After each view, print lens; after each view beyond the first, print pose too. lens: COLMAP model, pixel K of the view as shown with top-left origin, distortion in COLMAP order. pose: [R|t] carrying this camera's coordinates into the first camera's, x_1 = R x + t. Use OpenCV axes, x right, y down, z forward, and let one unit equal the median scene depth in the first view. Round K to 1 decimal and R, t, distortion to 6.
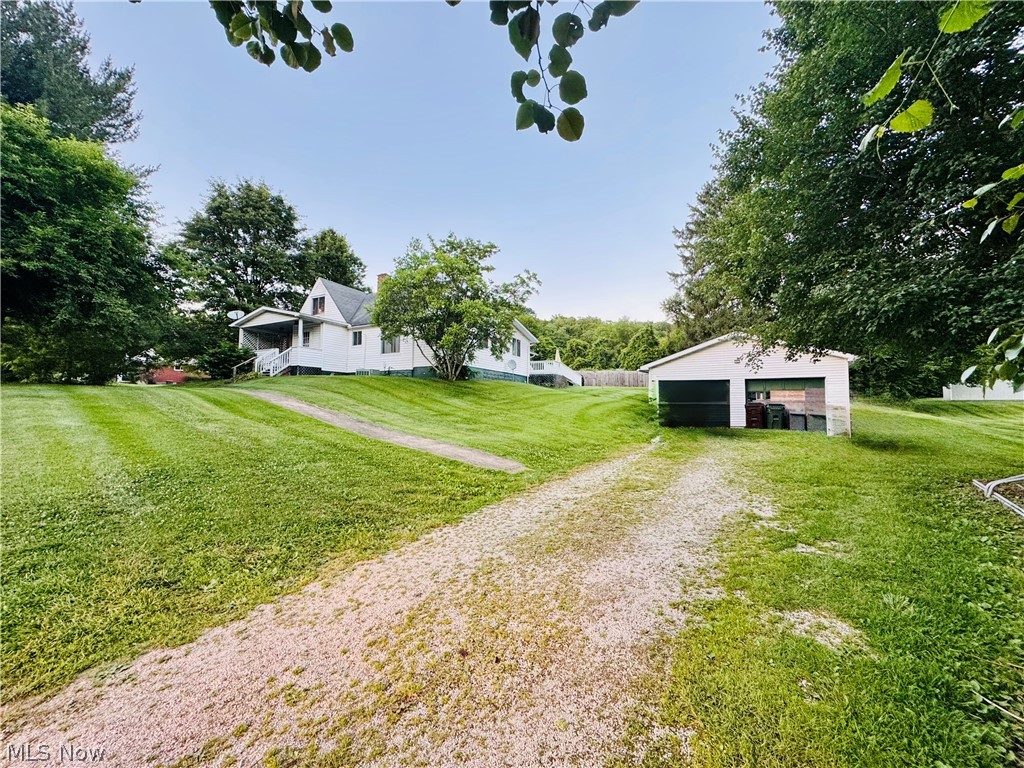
lens RADIAL K [[418.9, 0, 512.0], [0, 418.9, 384.0], [0, 0, 1]] dist [-0.000573, -0.000033]
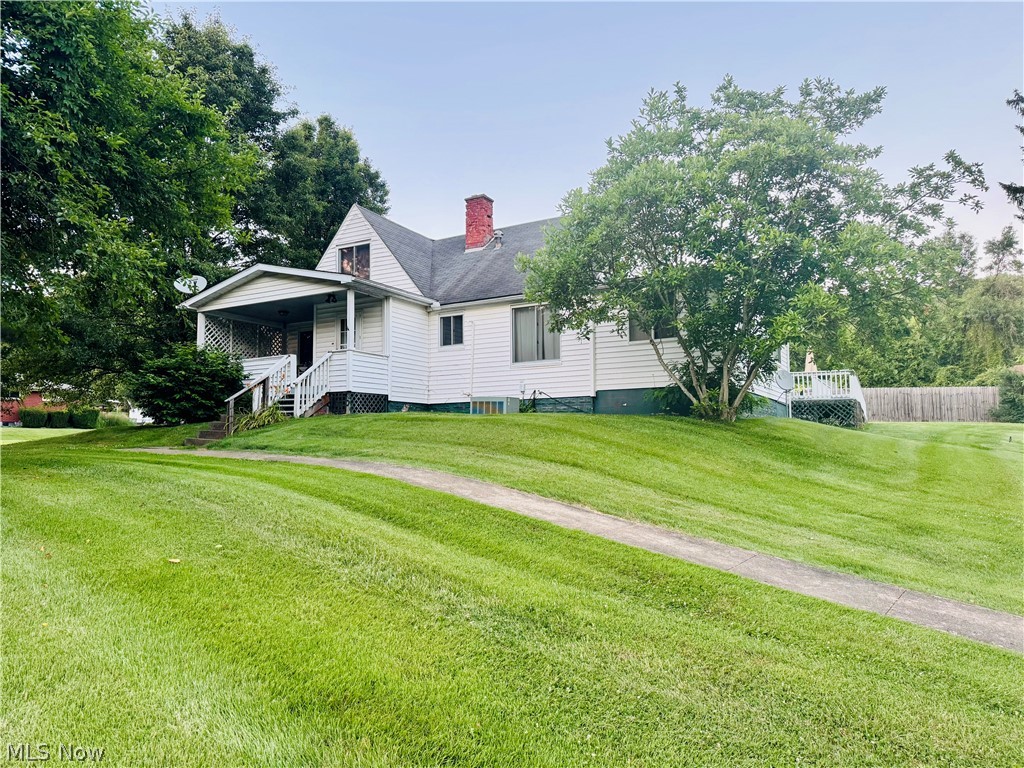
lens RADIAL K [[730.1, 0, 511.7], [0, 730.1, 417.9], [0, 0, 1]] dist [0.004518, -0.001588]
pose [[0.999051, -0.015313, -0.040775, -0.284818], [0.015716, 0.999831, 0.009587, -0.019207], [0.040621, -0.010219, 0.999122, 0.198540]]
